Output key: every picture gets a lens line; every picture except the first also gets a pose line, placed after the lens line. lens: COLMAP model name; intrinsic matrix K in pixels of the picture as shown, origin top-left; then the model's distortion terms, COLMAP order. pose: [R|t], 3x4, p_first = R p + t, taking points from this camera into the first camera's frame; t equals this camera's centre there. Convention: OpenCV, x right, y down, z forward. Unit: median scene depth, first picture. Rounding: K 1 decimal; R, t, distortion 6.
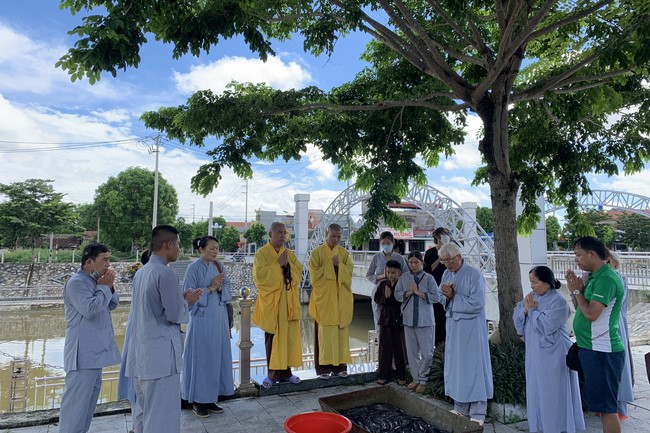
lens RADIAL K [[454.1, 0, 302.2], [0, 454.1, 182.2], [0, 0, 1]] dist [0.002654, -0.000526]
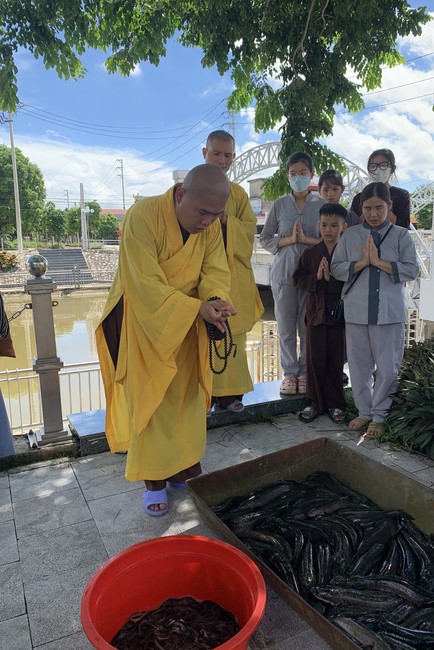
lens RADIAL K [[463.3, 0, 217.0], [0, 463.3, 325.0], [0, 0, 1]] dist [-0.001313, 0.001110]
pose [[0.998147, -0.019363, 0.057684, 0.033186], [-0.000241, 0.946752, 0.321963, 0.132994], [-0.060847, -0.321380, 0.944993, 0.460783]]
